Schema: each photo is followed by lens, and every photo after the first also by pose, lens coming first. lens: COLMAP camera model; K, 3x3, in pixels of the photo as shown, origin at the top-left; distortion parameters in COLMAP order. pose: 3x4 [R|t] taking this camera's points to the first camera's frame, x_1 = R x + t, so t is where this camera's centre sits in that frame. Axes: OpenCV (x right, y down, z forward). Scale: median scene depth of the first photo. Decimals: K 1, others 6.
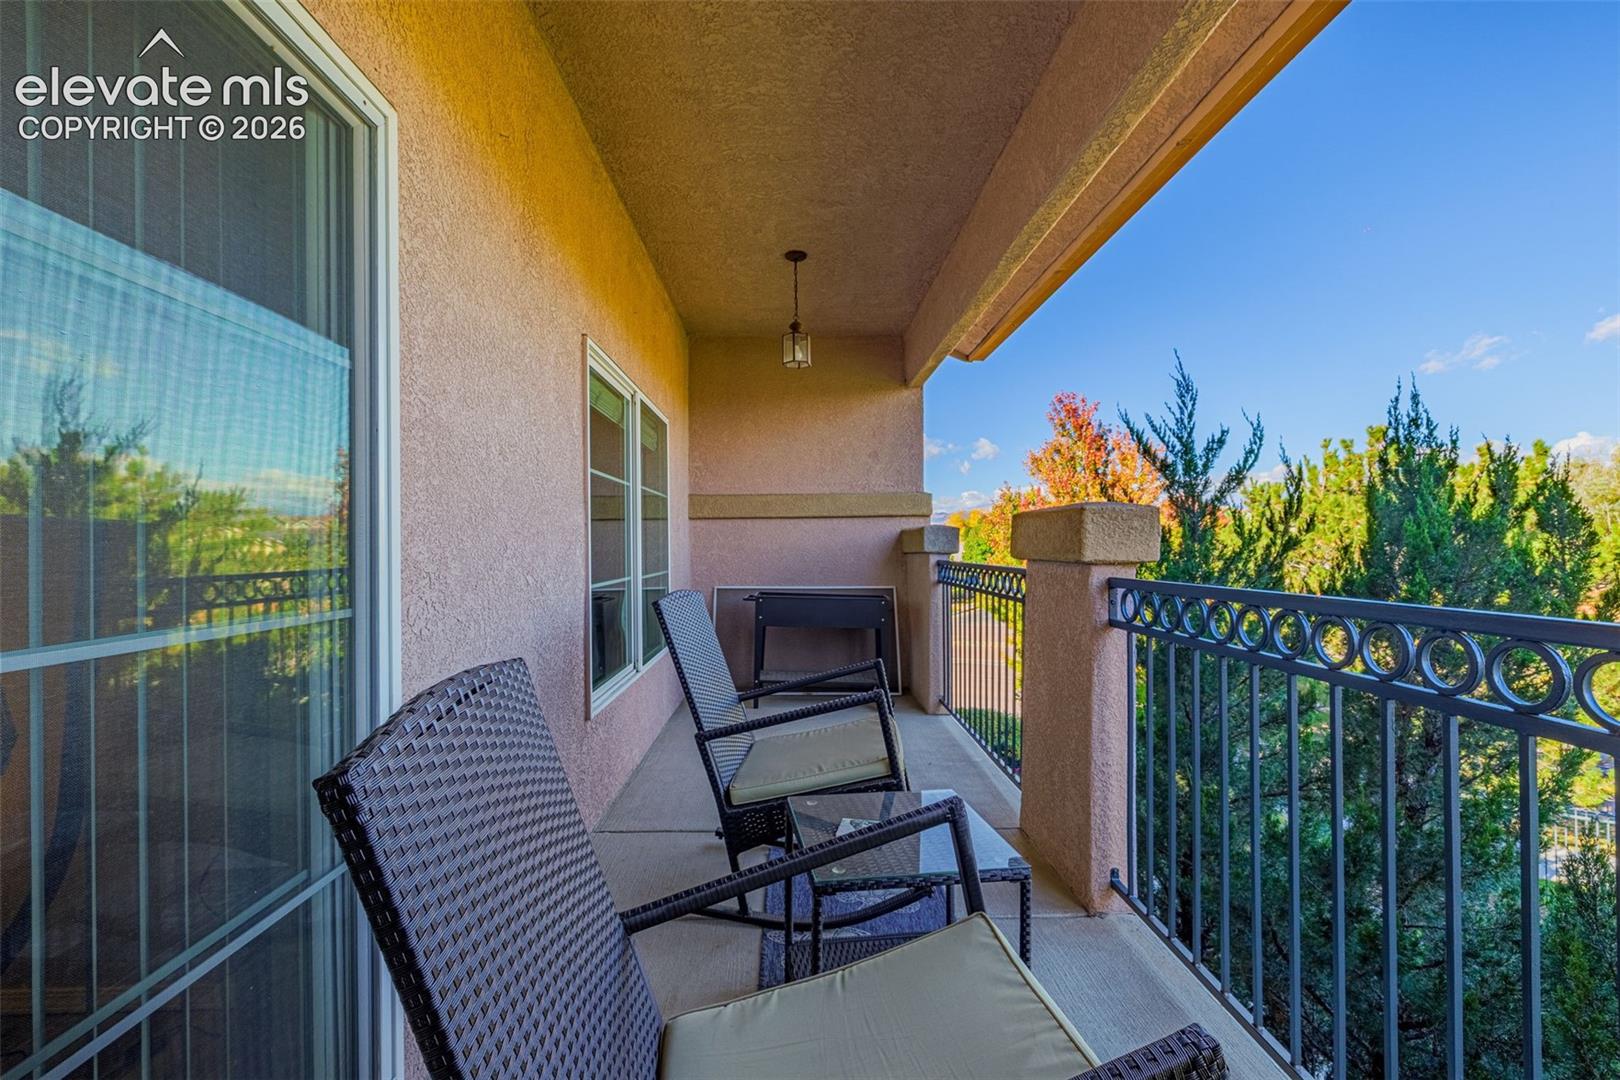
lens RADIAL K [[680.1, 0, 810.9], [0, 680.1, 535.8], [0, 0, 1]] dist [0.000037, 0.000182]
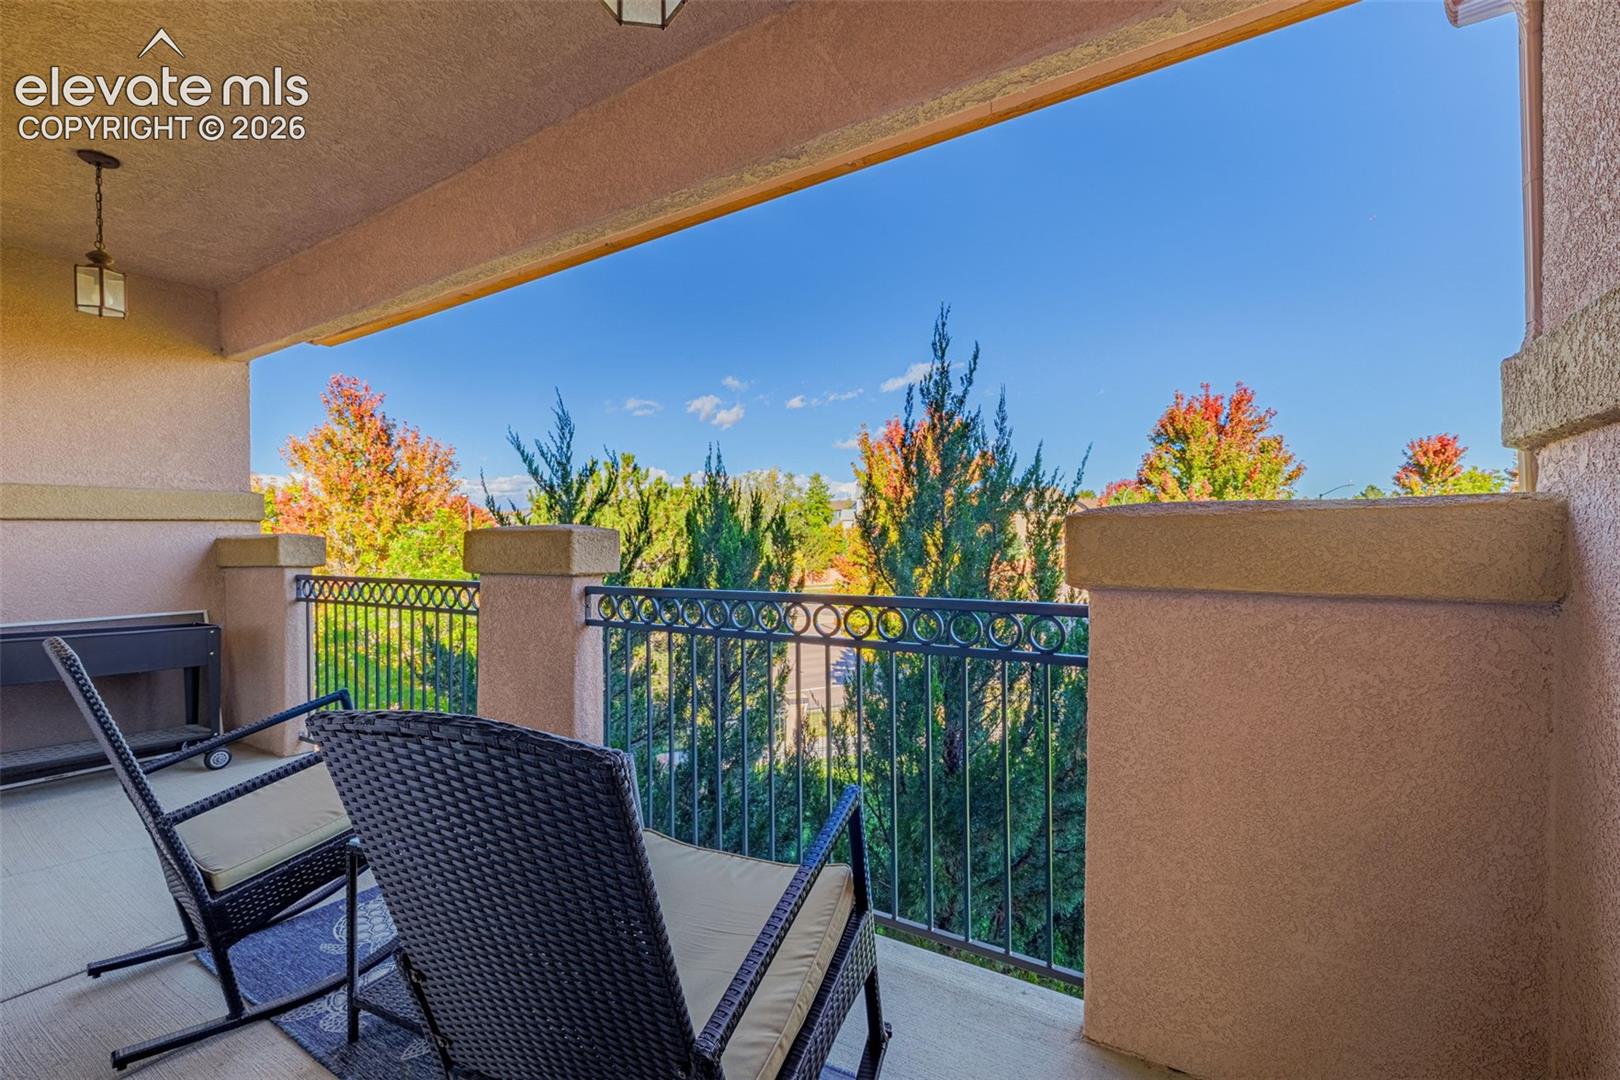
lens RADIAL K [[703.9, 0, 806.4], [0, 703.9, 534.4], [0, 0, 1]] dist [-0.002605, 0.000014]
pose [[0.546152, 0.003983, 0.837677, -0.260586], [-0.004208, 0.999989, -0.002011, -0.020664], [-0.837675, -0.002427, 0.546163, -0.029452]]
